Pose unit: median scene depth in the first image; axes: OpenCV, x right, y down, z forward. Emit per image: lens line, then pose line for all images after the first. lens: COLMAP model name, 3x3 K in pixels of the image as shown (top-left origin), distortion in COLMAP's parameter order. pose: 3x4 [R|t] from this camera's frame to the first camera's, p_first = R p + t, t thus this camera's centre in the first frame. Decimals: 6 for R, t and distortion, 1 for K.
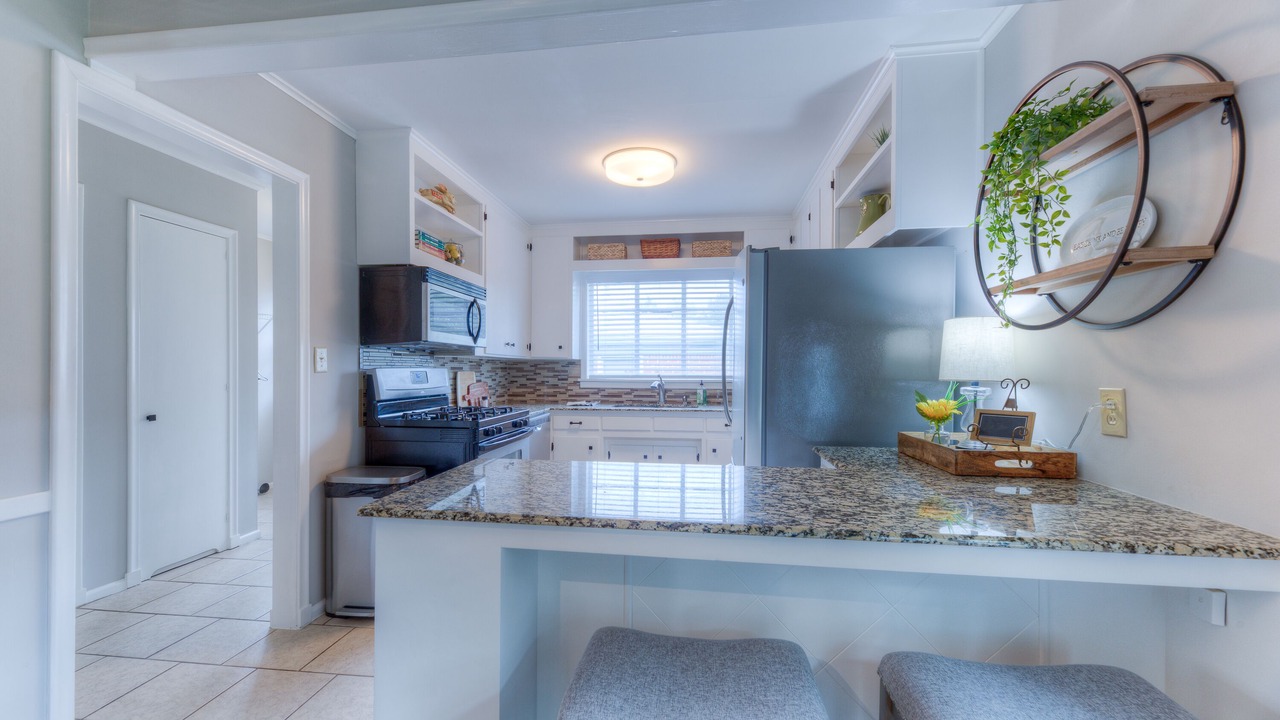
lens RADIAL K [[512.6, 0, 609.7], [0, 512.6, 371.5], [0, 0, 1]] dist [0.000977, -0.000034]
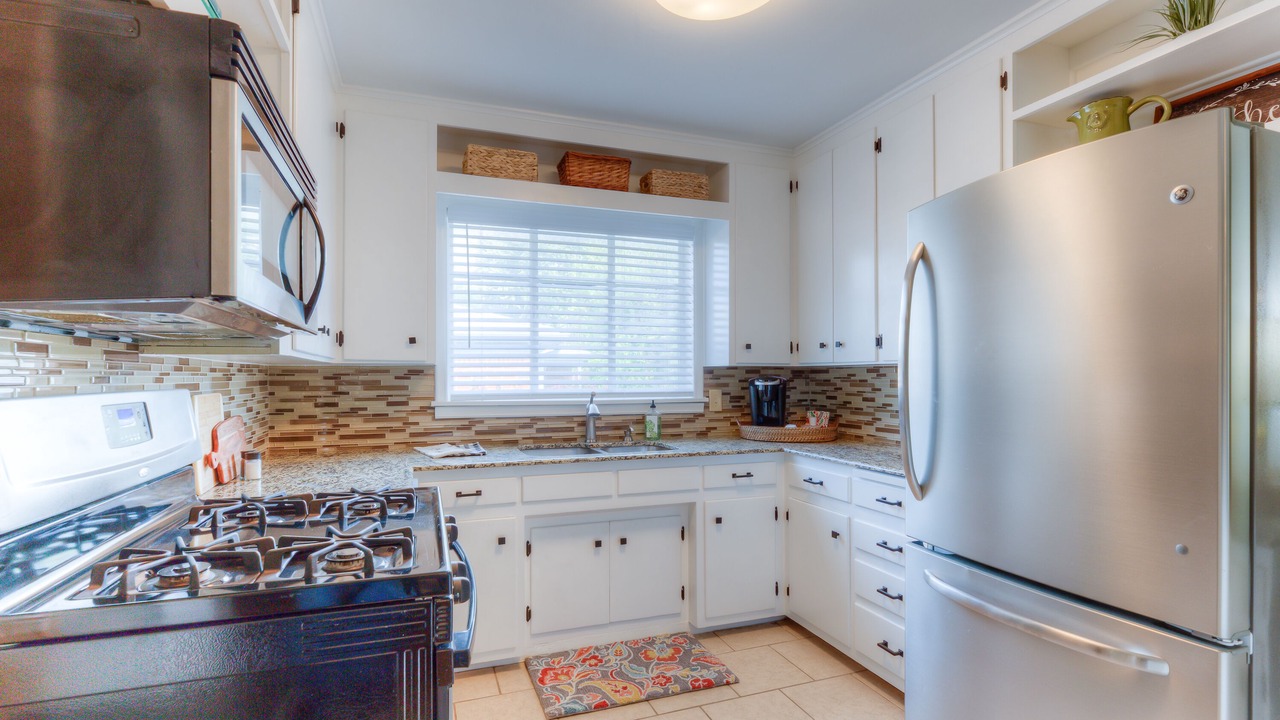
lens RADIAL K [[617.4, 0, 620.6], [0, 617.4, 371.2], [0, 0, 1]] dist [0.002820, -0.000561]
pose [[0.877016, -0.001554, 0.480458, -0.201474], [0.006770, 0.999935, -0.009123, -0.010161], [-0.480413, 0.011253, 0.876970, 0.366451]]
